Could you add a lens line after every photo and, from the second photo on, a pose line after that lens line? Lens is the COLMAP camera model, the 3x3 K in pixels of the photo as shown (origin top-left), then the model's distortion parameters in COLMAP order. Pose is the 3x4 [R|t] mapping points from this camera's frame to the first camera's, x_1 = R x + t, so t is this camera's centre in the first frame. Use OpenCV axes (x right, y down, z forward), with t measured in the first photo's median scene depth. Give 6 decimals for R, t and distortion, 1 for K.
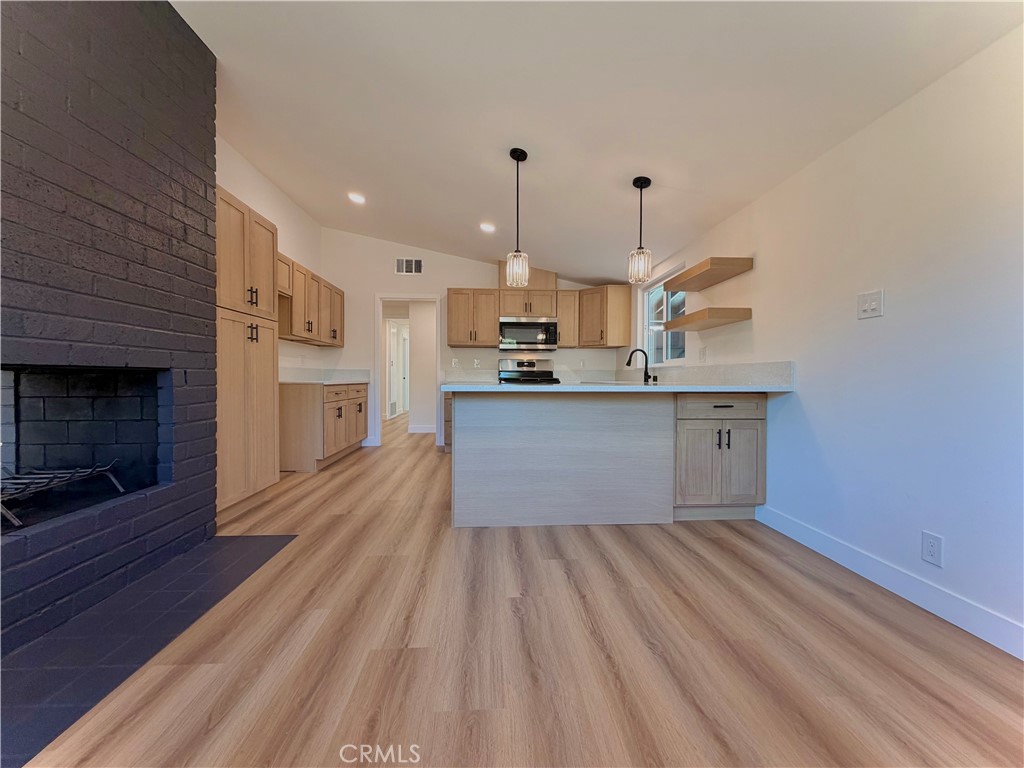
lens RADIAL K [[409.5, 0, 509.8], [0, 409.5, 383.3], [0, 0, 1]] dist [-0.001922, 0.000915]
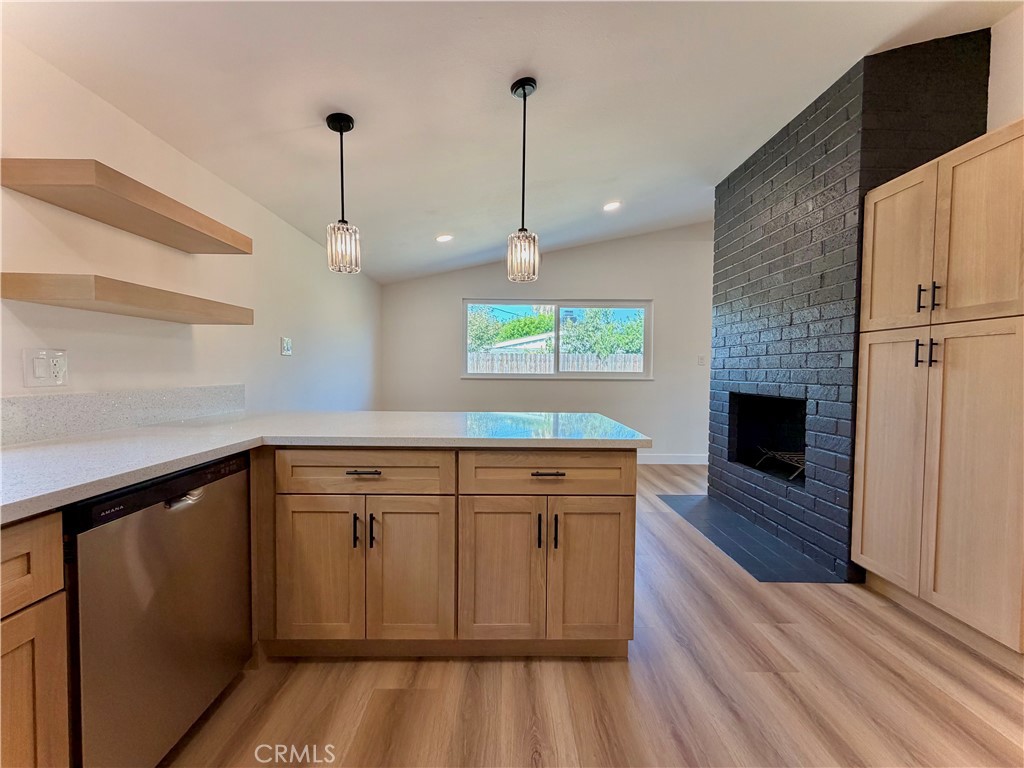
lens RADIAL K [[409.5, 0, 508.2], [0, 409.5, 384.8], [0, 0, 1]] dist [-0.001922, 0.000915]
pose [[-0.998406, -0.015015, 0.054411, 0.003987], [-0.012300, 0.998678, 0.049905, -0.098561], [-0.055088, 0.049156, -0.997271, 1.724416]]
